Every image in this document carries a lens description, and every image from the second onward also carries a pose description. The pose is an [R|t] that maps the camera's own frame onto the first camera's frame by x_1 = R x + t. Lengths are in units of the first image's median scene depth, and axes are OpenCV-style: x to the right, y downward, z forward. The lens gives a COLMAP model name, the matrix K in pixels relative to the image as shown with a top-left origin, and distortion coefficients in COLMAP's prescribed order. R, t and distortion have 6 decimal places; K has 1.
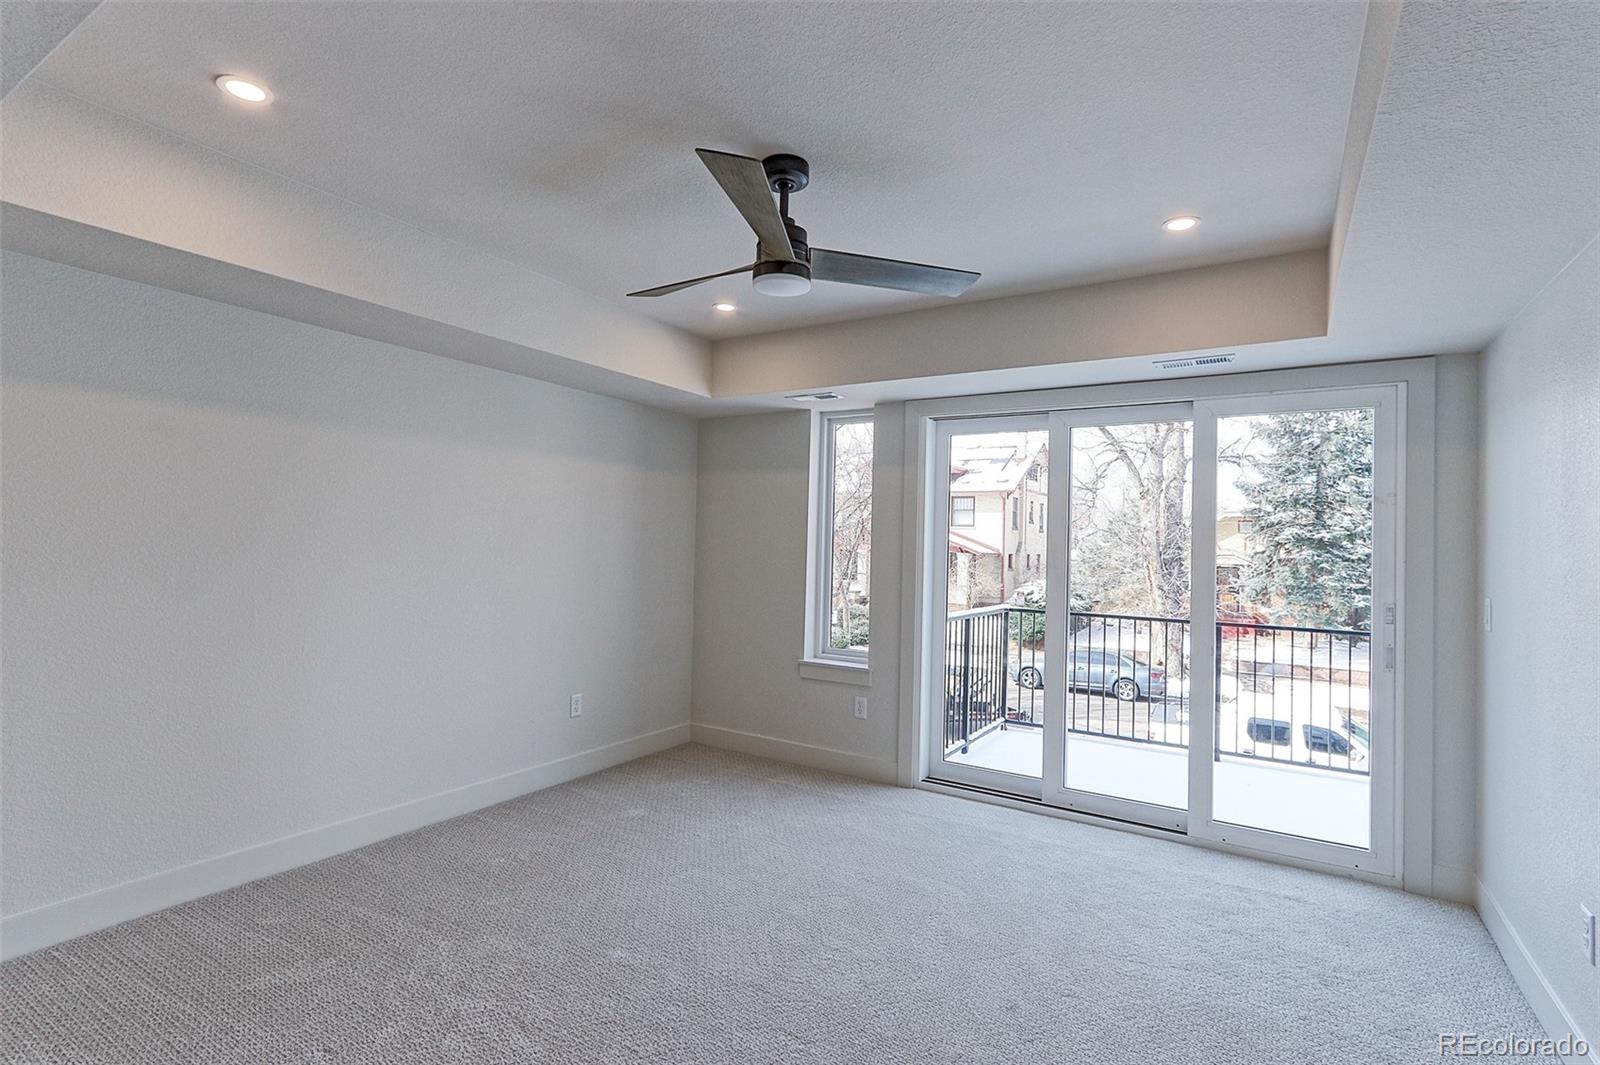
lens RADIAL K [[763.7, 0, 794.7], [0, 763.7, 532.5], [0, 0, 1]] dist [0.000109, 0.000078]
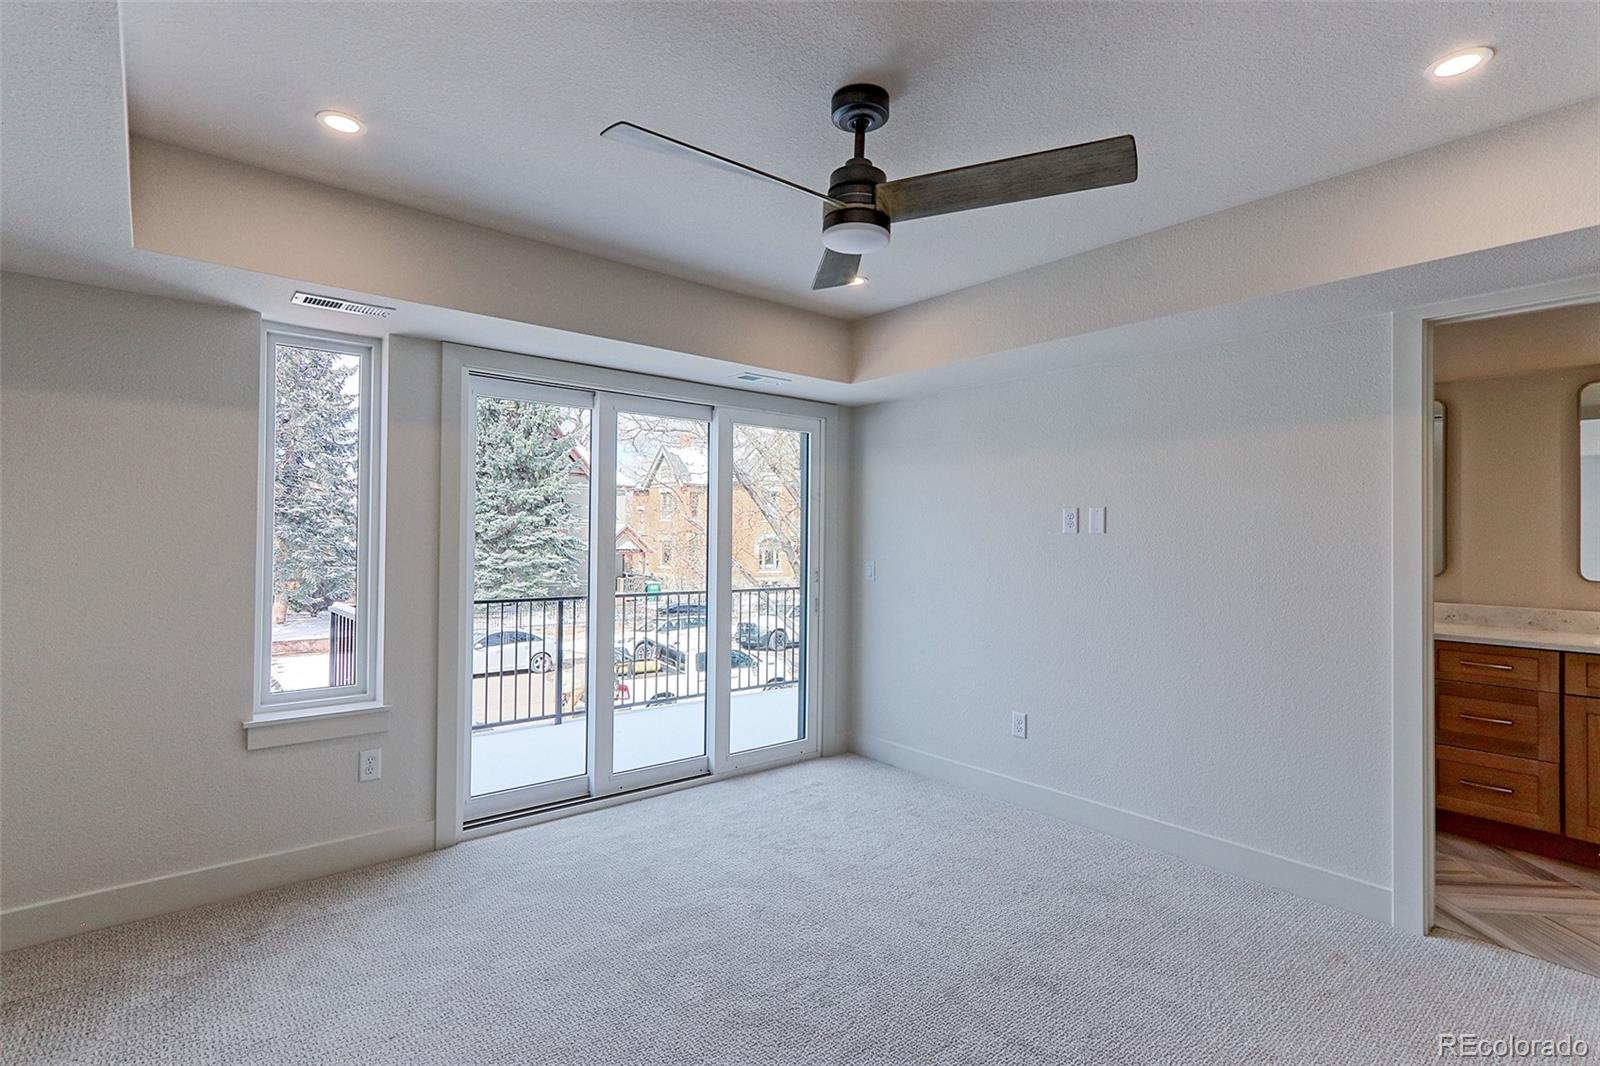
lens RADIAL K [[763.7, 0, 794.7], [0, 763.7, 533.0], [0, 0, 1]] dist [0.000109, 0.000078]
pose [[0.307138, -0.016877, 0.951515, -0.508390], [-0.017351, 0.999577, 0.023330, -0.006957], [-0.951507, -0.023676, 0.306715, 0.469274]]
